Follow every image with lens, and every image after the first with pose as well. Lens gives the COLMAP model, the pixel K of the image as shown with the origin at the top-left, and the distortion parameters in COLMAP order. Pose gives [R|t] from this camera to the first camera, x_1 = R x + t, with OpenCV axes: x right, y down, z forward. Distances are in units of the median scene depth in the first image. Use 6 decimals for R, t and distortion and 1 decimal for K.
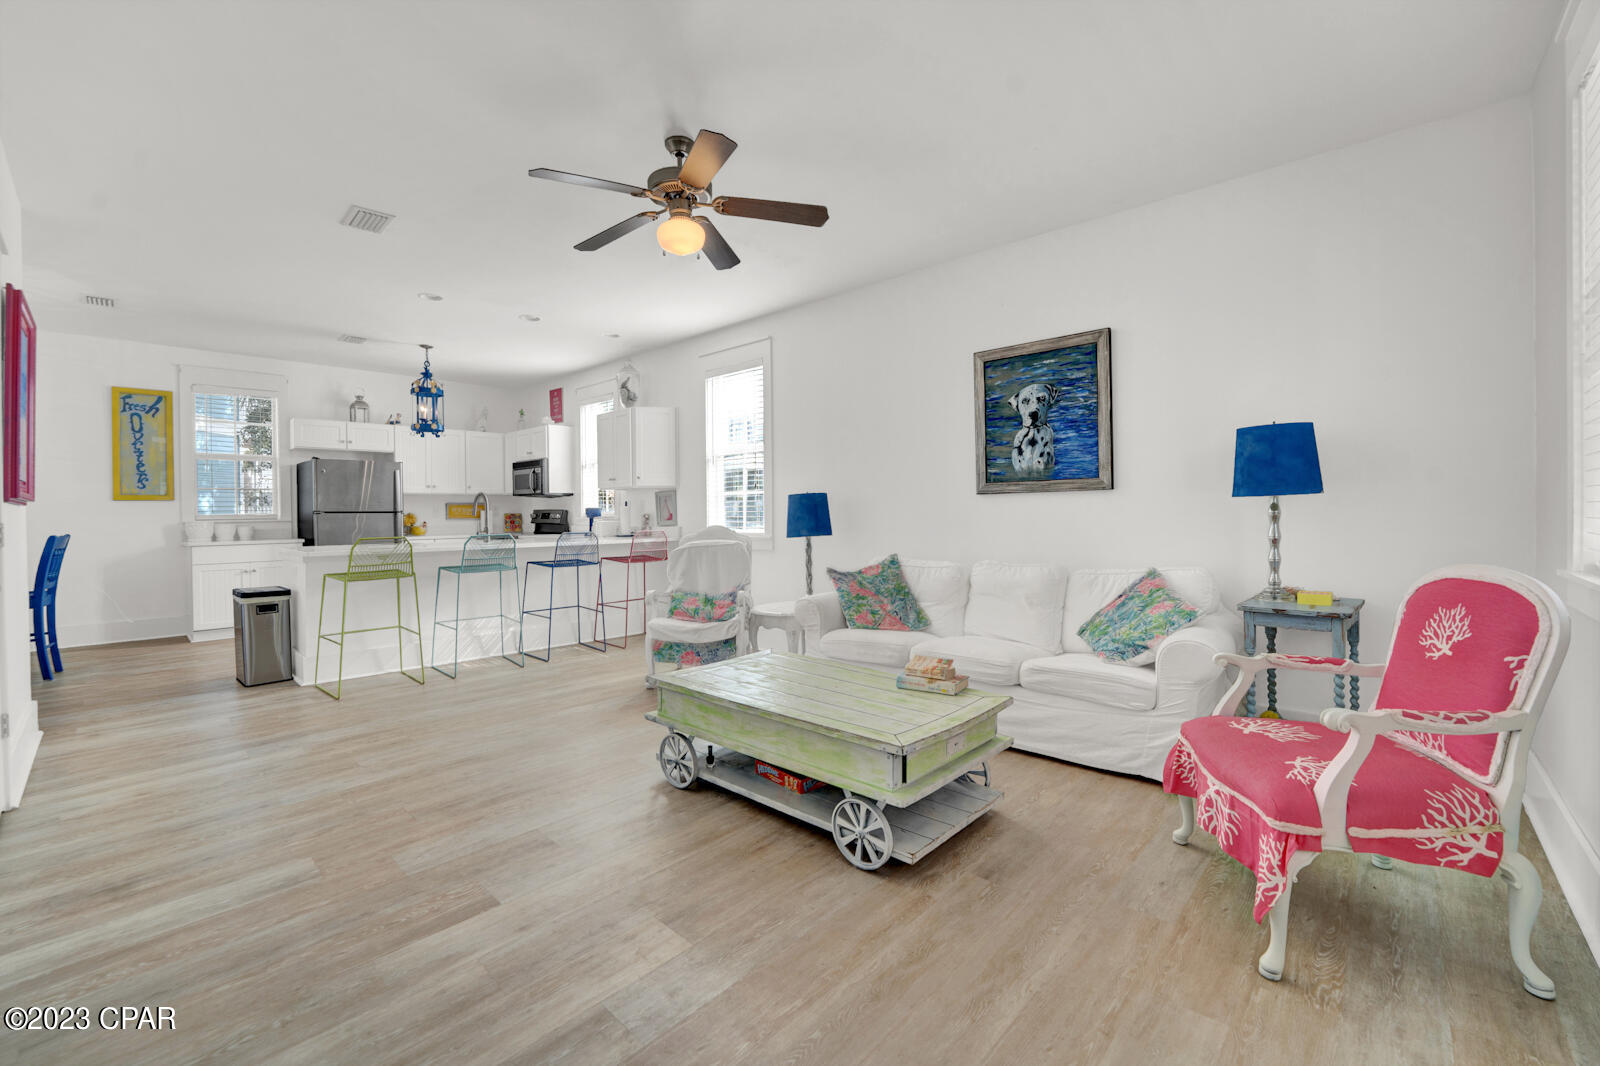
lens RADIAL K [[663.8, 0, 781.2], [0, 663.8, 522.3], [0, 0, 1]] dist [-0.025137, 0.000365]
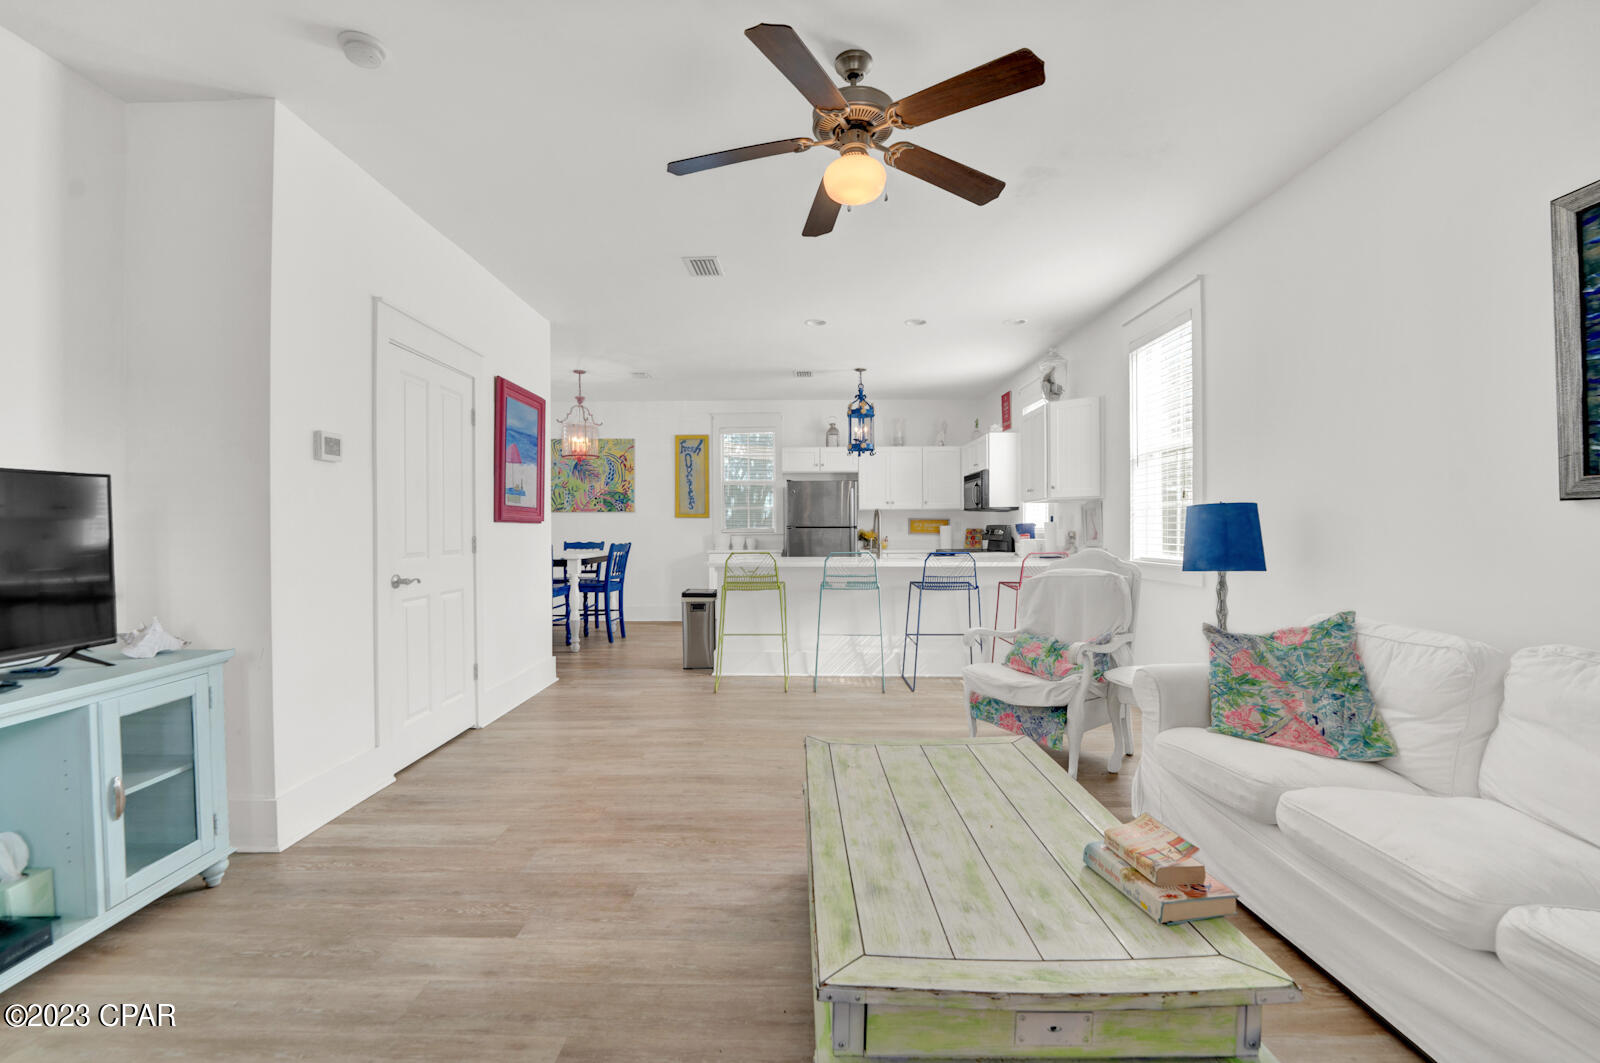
lens RADIAL K [[673.6, 0, 787.3], [0, 673.6, 531.6], [0, 0, 1]] dist [-0.025570, 0.000220]
pose [[0.676841, 0.009986, -0.736061, 0.278615], [-0.013663, 0.999906, 0.001001, -0.013700], [0.736002, 0.009379, 0.676914, 0.305039]]
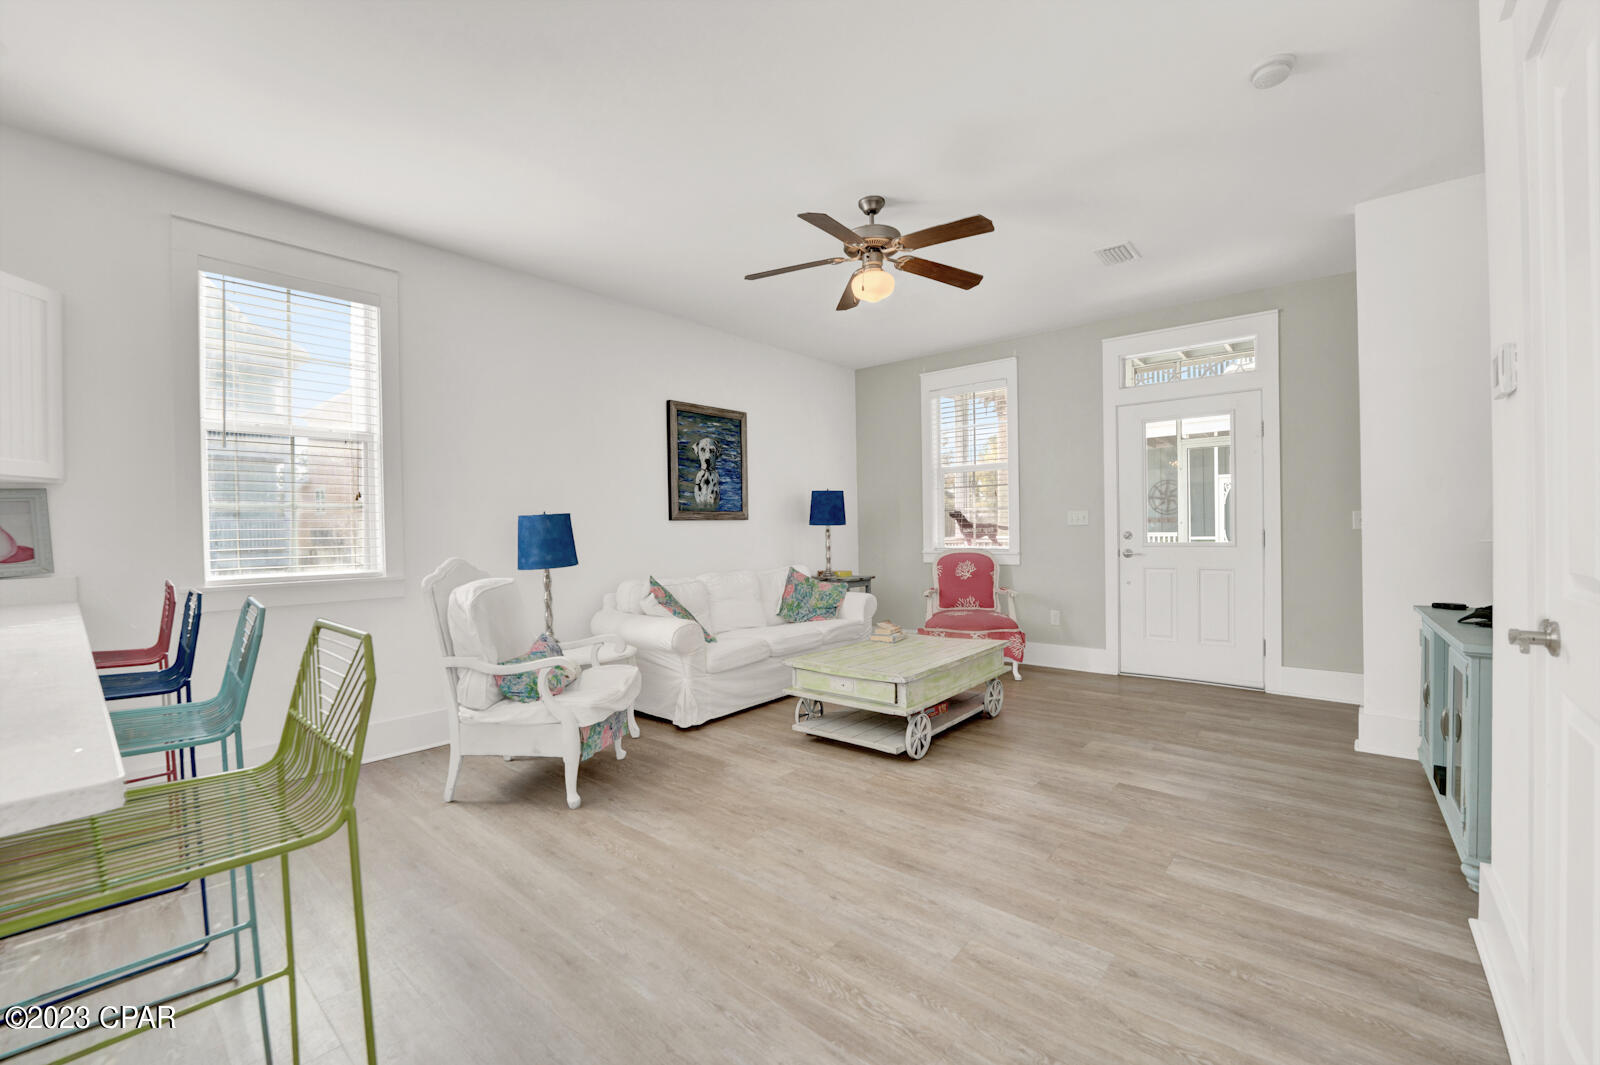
lens RADIAL K [[654.2, 0, 800.5], [0, 654.2, 539.6], [0, 0, 1]] dist [-0.032160, 0.000008]
pose [[-0.058792, -0.003190, 0.998265, -0.925710], [0.030635, 0.999518, 0.004998, -0.006919], [-0.997800, 0.030876, -0.058665, 0.888466]]
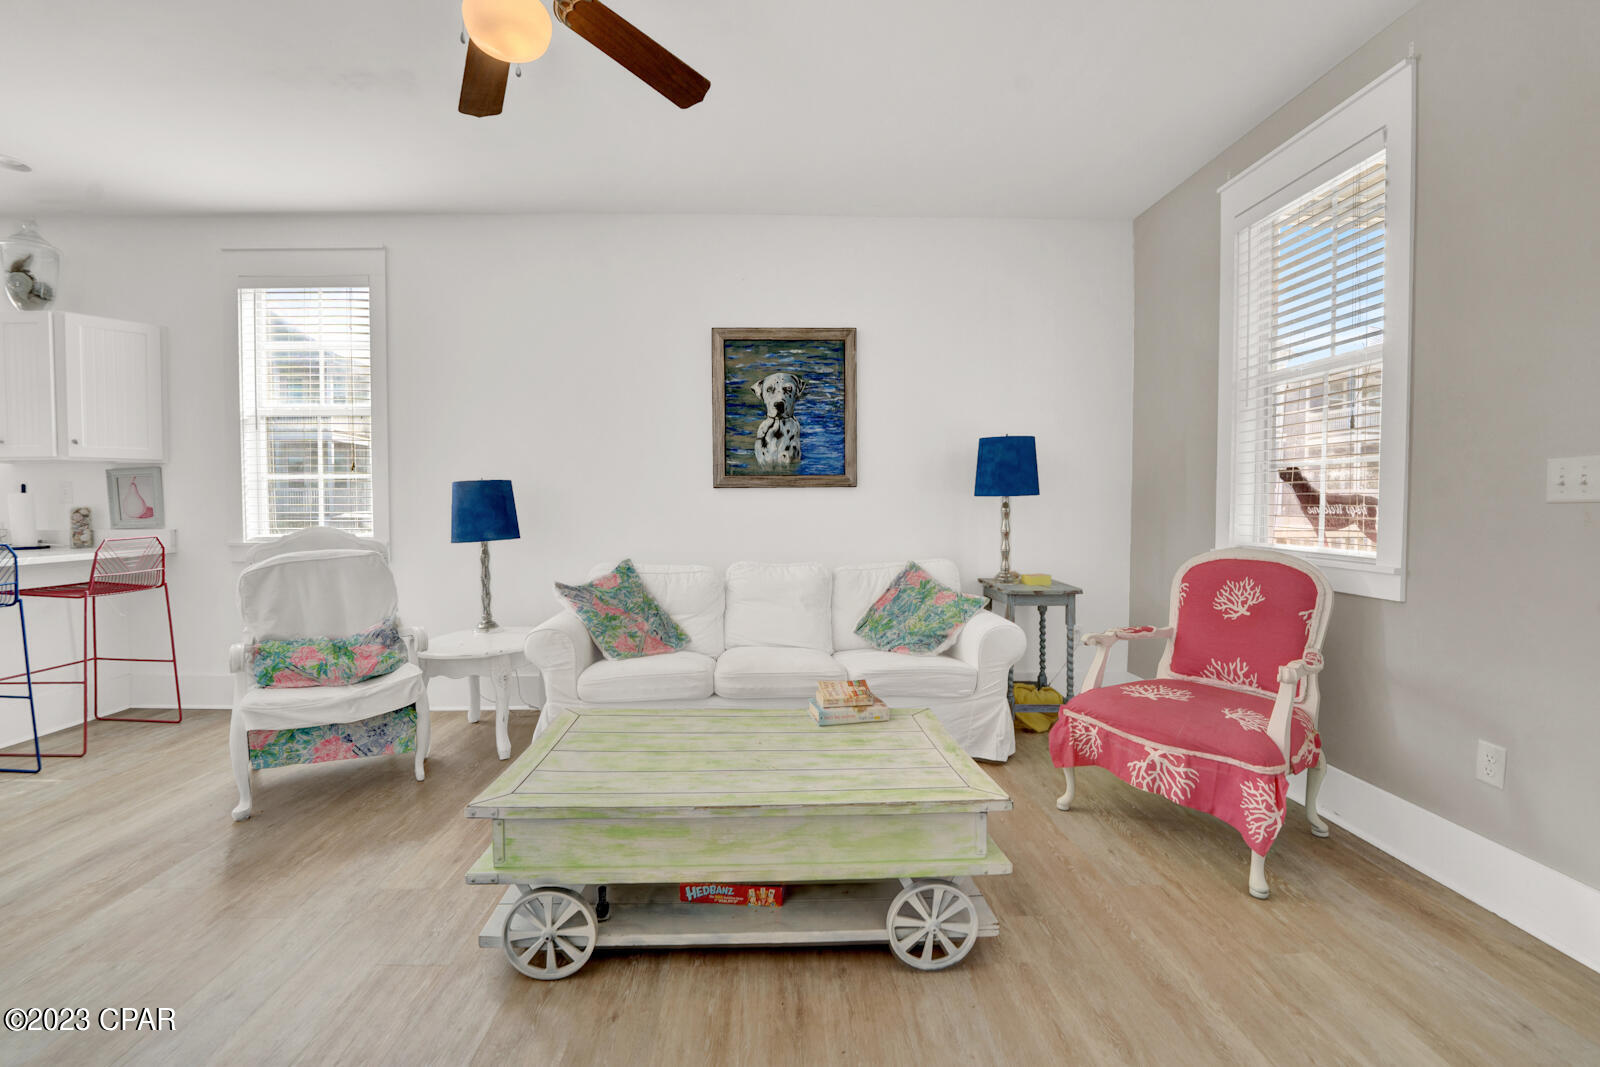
lens RADIAL K [[670.2, 0, 789.6], [0, 670.2, 531.1], [0, 0, 1]] dist [-0.027171, -0.000088]
pose [[0.703271, -0.017662, 0.710702, -0.288707], [0.003815, 0.999771, 0.021071, -0.003031], [-0.710912, -0.012107, 0.703177, 0.311611]]
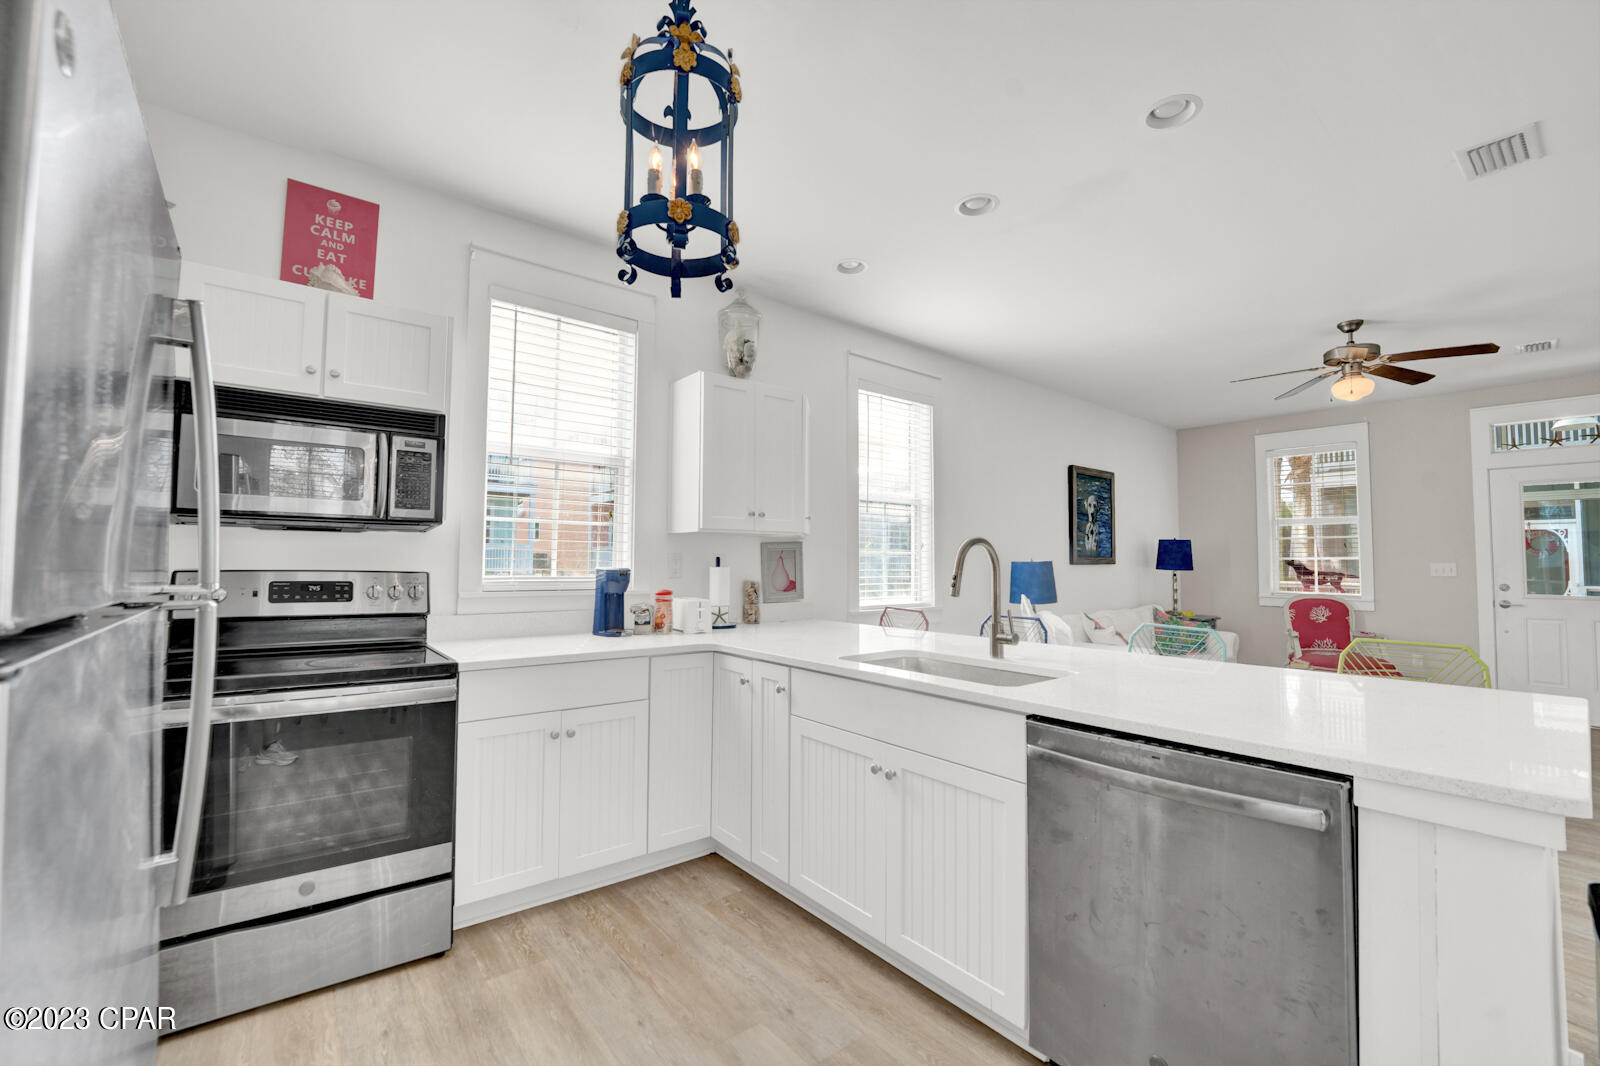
lens RADIAL K [[670.2, 0, 789.6], [0, 670.2, 530.6], [0, 0, 1]] dist [-0.027171, -0.000088]
pose [[0.123743, 0.059416, 0.990534, -1.245816], [0.006561, 0.998135, -0.060691, -0.034871], [-0.992293, 0.014009, 0.123123, 1.501340]]
